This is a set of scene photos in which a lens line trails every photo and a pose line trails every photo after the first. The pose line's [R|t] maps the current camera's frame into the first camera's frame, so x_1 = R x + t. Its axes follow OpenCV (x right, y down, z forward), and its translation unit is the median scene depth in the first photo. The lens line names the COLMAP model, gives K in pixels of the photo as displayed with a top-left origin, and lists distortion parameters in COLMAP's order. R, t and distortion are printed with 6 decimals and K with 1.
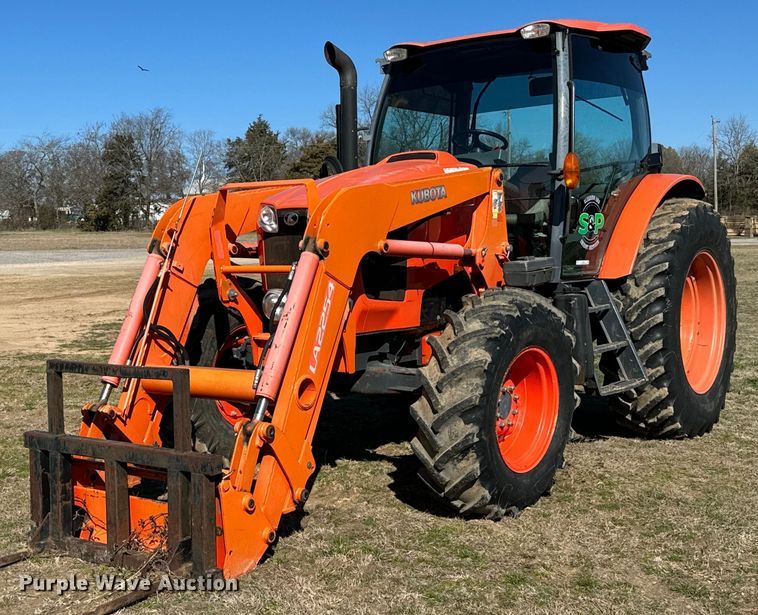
lens RADIAL K [[1059.8, 0, 320.7], [0, 1059.8, 329.9], [0, 0, 1]] dist [0.113390, 0.000000]
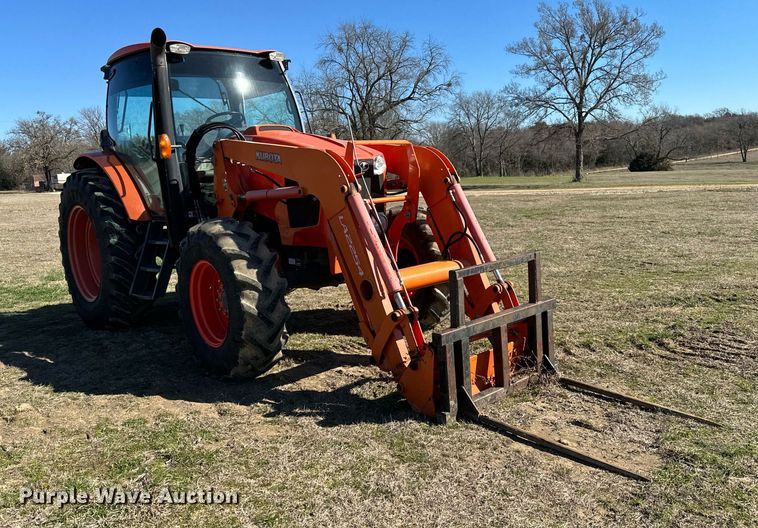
lens RADIAL K [[614.7, 0, 389.8], [0, 614.7, 248.3], [0, 0, 1]] dist [0.064471, -0.054177]
pose [[0.182276, -0.119363, 0.975975, -0.919839], [0.127875, 0.987052, 0.096836, -0.075153], [-0.974897, 0.107152, 0.195179, 0.861051]]
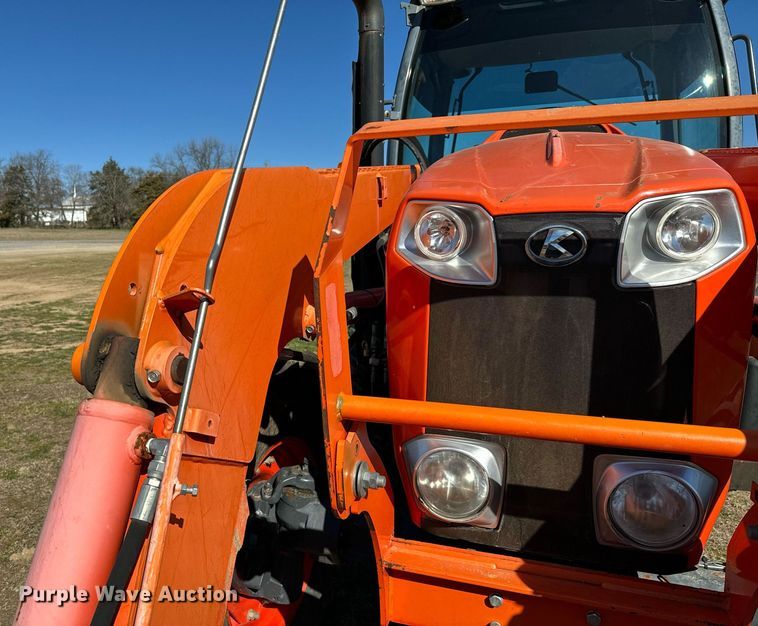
lens RADIAL K [[579.0, 0, 341.0], [0, 579.0, 310.6], [0, 0, 1]] dist [0.023774, -0.029936]
pose [[0.950413, -0.031103, 0.309432, -0.154397], [0.017125, 0.998711, 0.047788, -0.101003], [-0.310519, -0.040120, 0.949720, 0.905642]]
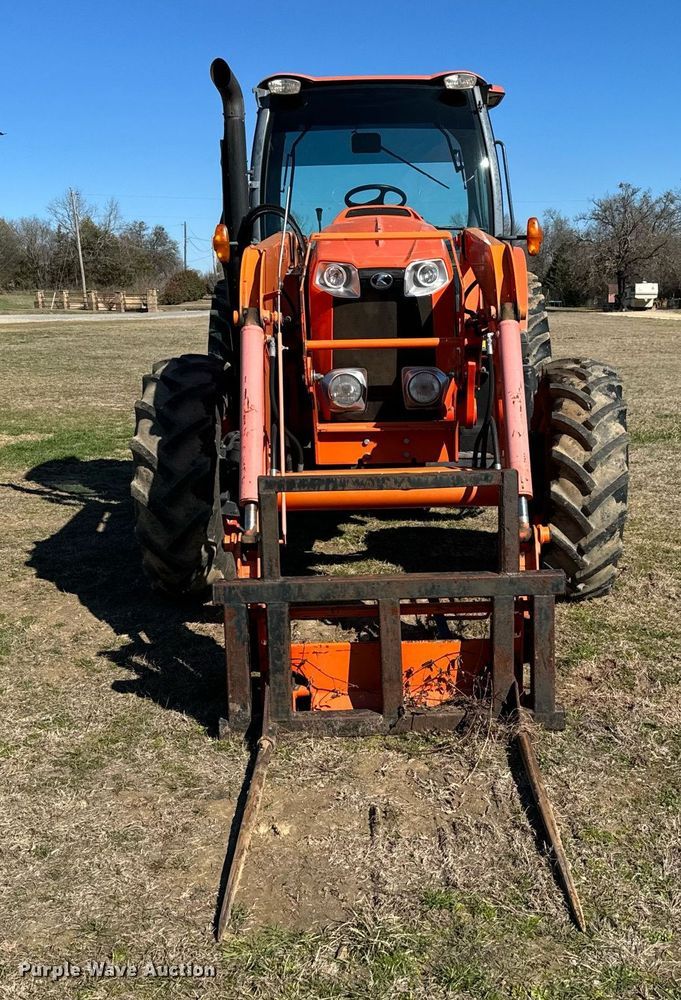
lens RADIAL K [[1046.6, 0, 408.5], [0, 1046.6, 496.8], [0, 0, 1]] dist [0.116343, 0.000000]
pose [[0.780558, -0.109091, 0.615490, -0.565610], [0.055496, 0.992859, 0.105598, -0.025347], [-0.622615, -0.048268, 0.781038, 0.363225]]
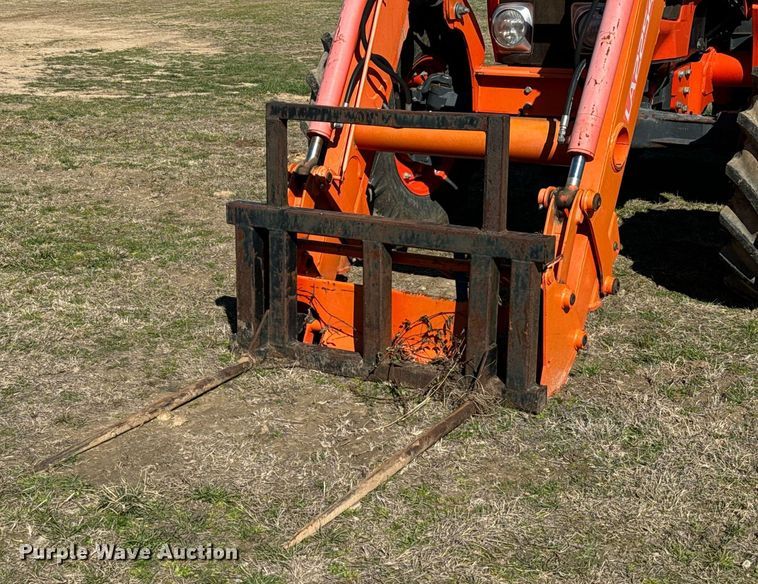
lens RADIAL K [[1205.2, 0, 339.4], [0, 1205.2, 333.6], [0, 0, 1]] dist [0.138846, 0.000000]
pose [[0.995999, -0.014478, 0.088189, -0.262187], [-0.004513, 0.977384, 0.211425, 0.007208], [-0.089255, -0.210977, 0.973408, 0.160178]]
